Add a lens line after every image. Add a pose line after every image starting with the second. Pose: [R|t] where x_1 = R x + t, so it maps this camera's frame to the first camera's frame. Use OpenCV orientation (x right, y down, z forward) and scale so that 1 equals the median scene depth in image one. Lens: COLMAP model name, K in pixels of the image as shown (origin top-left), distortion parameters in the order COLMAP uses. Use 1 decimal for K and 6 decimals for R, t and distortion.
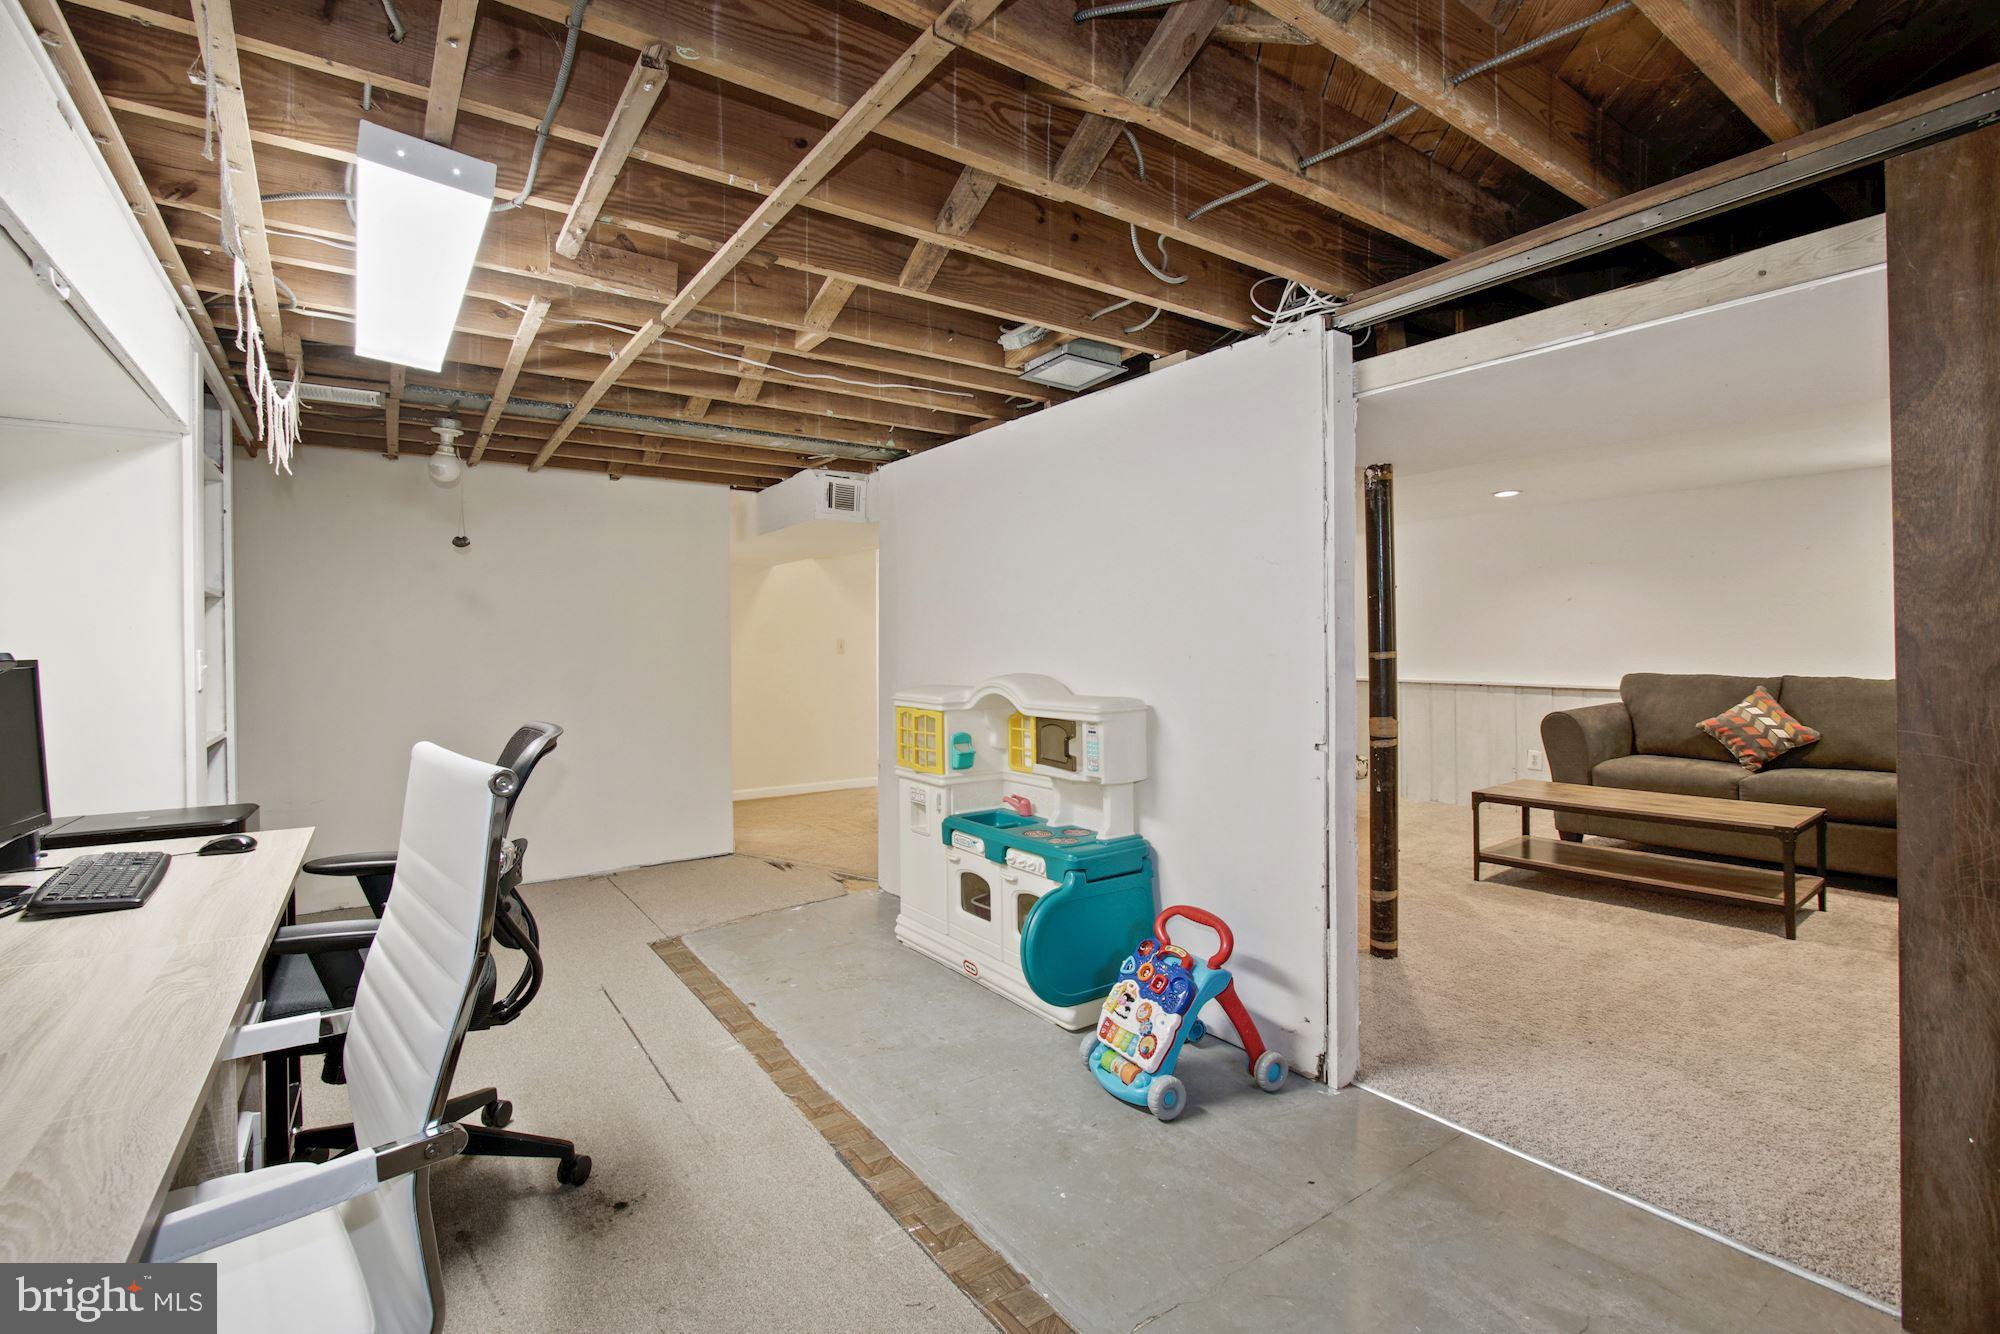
lens RADIAL K [[904.1, 0, 1007.0], [0, 904.1, 662.4], [0, 0, 1]] dist [-0.014635, 0.002263]
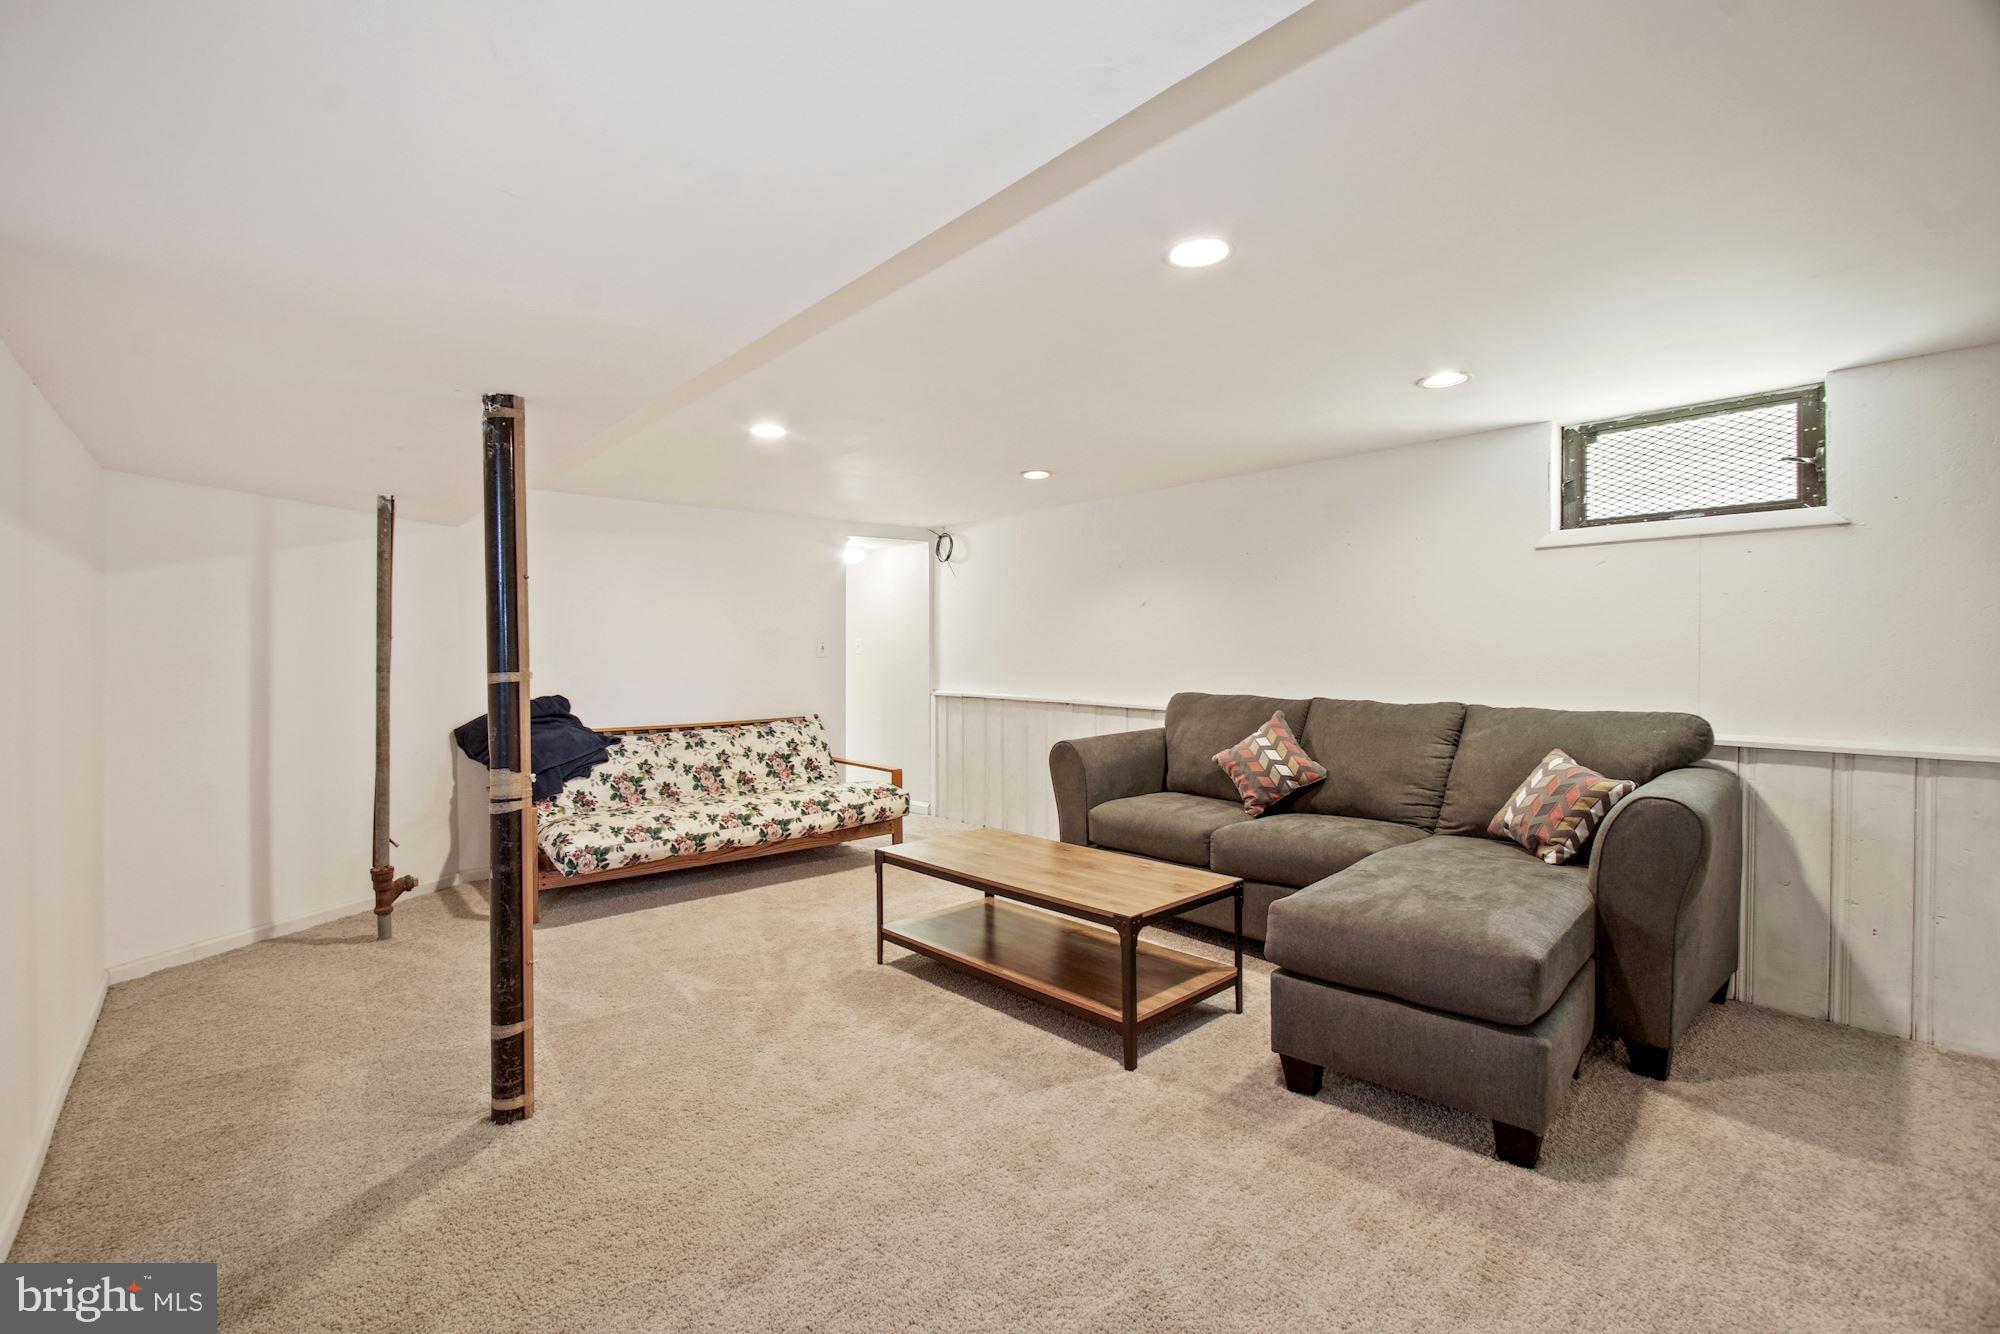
lens RADIAL K [[904.1, 0, 991.5], [0, 904.1, 665.5], [0, 0, 1]] dist [-0.014635, 0.002263]
pose [[0.995628, 0.005872, 0.093224, 0.520642], [-0.005740, 0.999982, -0.001683, -0.012620], [-0.093232, 0.001140, 0.995644, 0.210206]]
